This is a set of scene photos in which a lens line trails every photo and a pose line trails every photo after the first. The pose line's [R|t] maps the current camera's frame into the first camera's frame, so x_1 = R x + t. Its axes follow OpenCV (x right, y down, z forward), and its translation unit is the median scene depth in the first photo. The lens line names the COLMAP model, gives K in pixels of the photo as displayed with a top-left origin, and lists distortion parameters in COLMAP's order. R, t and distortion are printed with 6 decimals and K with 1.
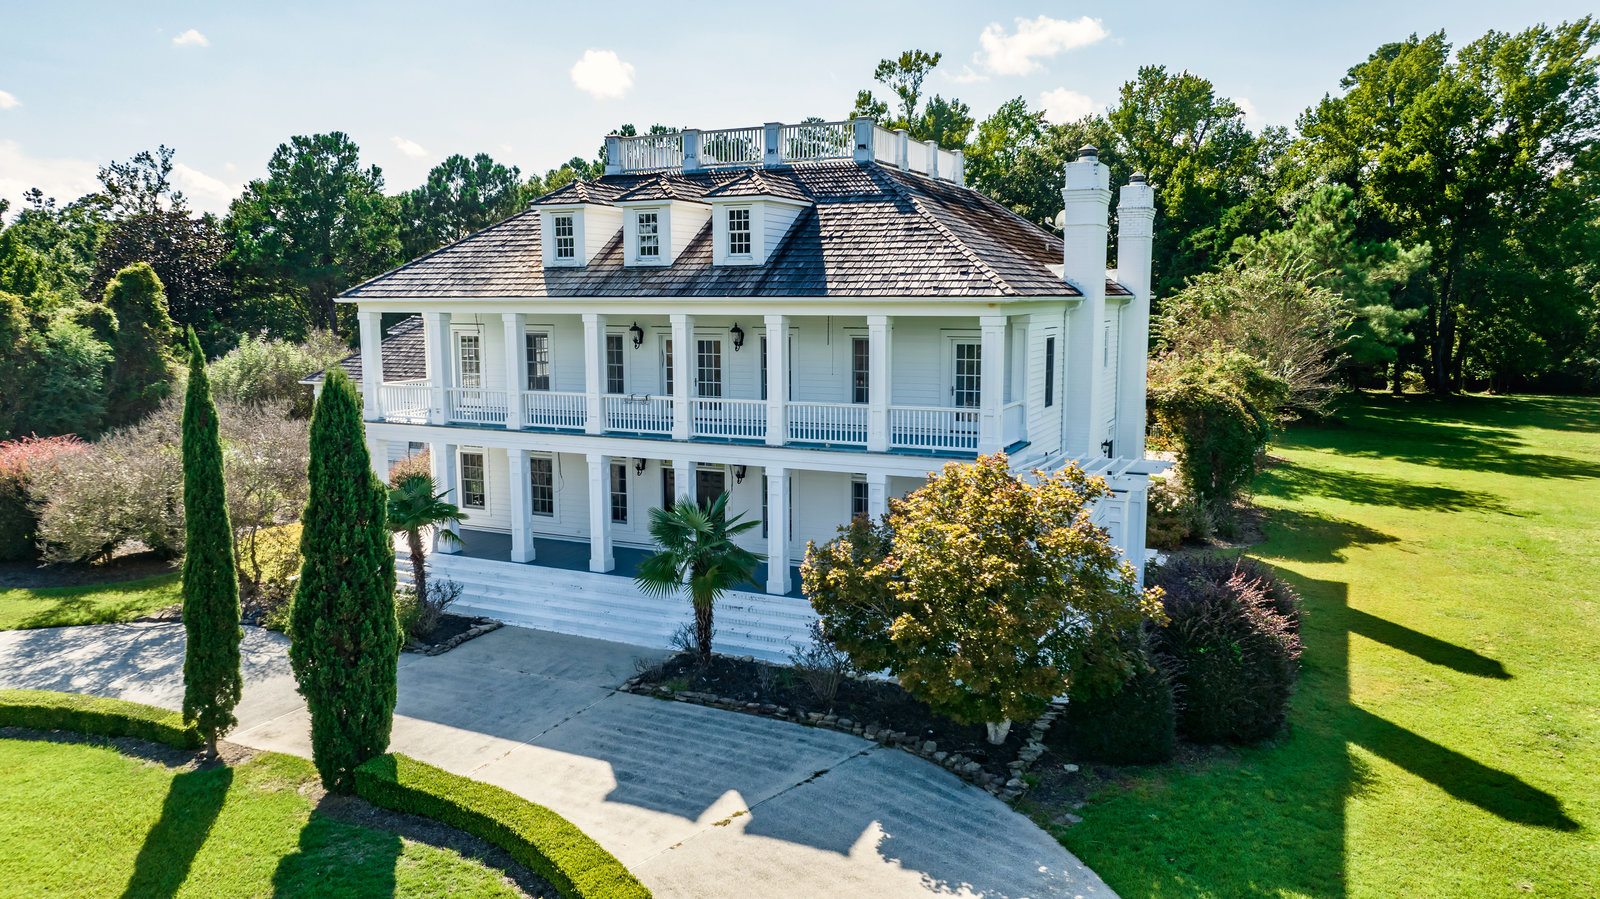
lens RADIAL K [[1137.2, 0, 795.4], [0, 1137.2, 448.4], [0, 0, 1]] dist [-0.037065, 0.046664]
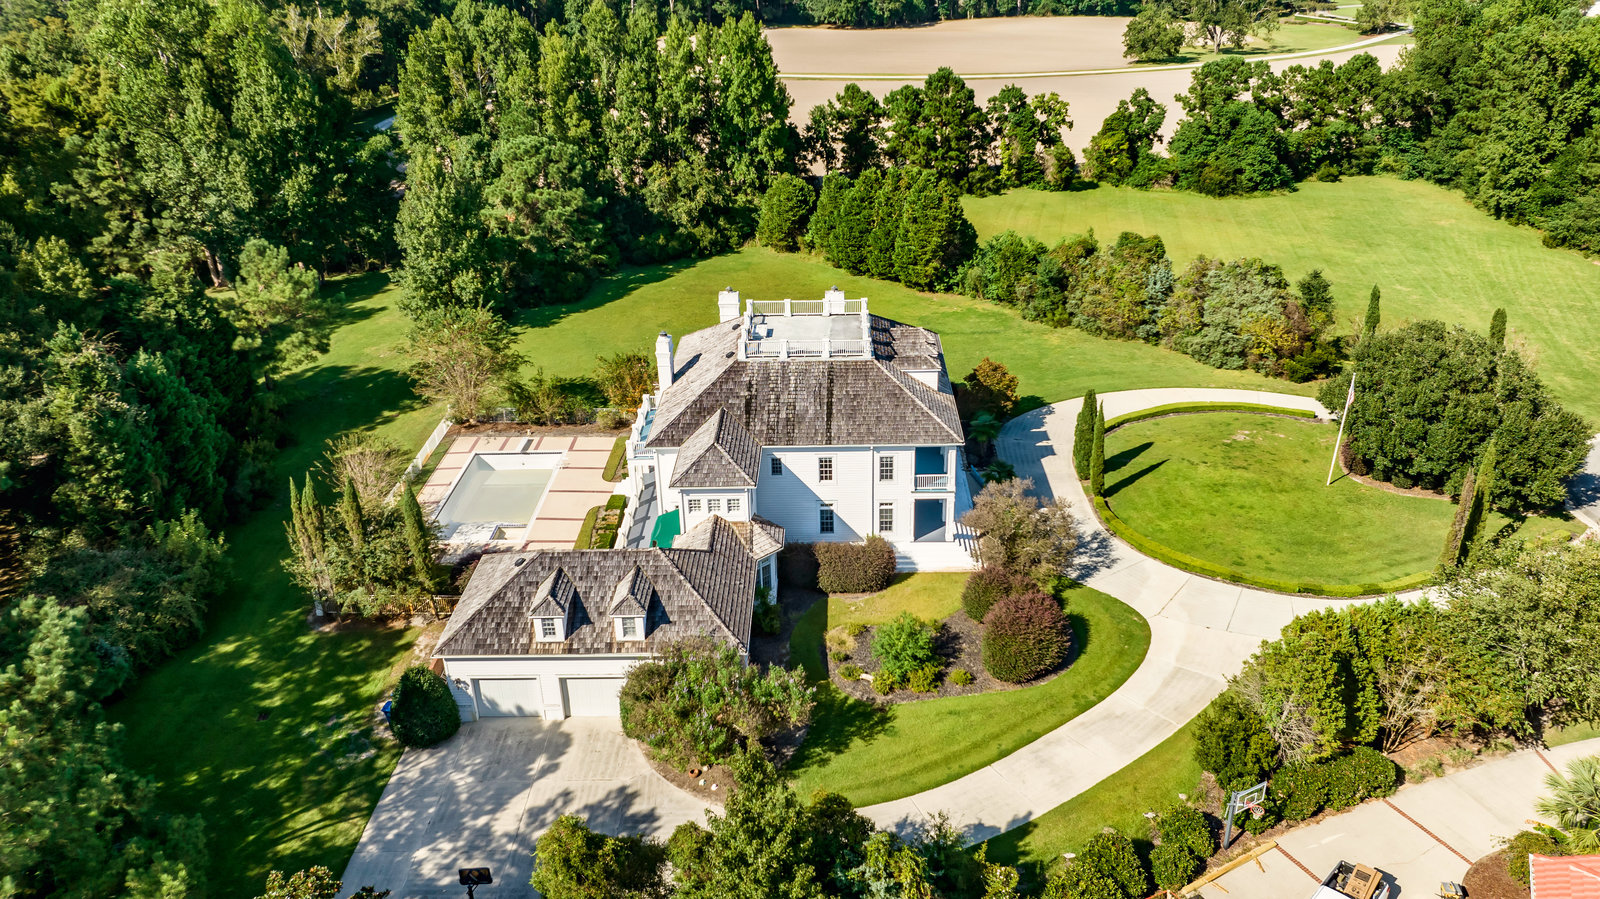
lens RADIAL K [[1137.2, 0, 795.4], [0, 1137.2, 448.4], [0, 0, 1]] dist [-0.037065, 0.046664]
pose [[-0.412898, -0.382149, 0.826727, -2.501873], [0.143865, 0.868954, 0.473520, -1.444713], [-0.899343, 0.314453, -0.303811, 2.366145]]
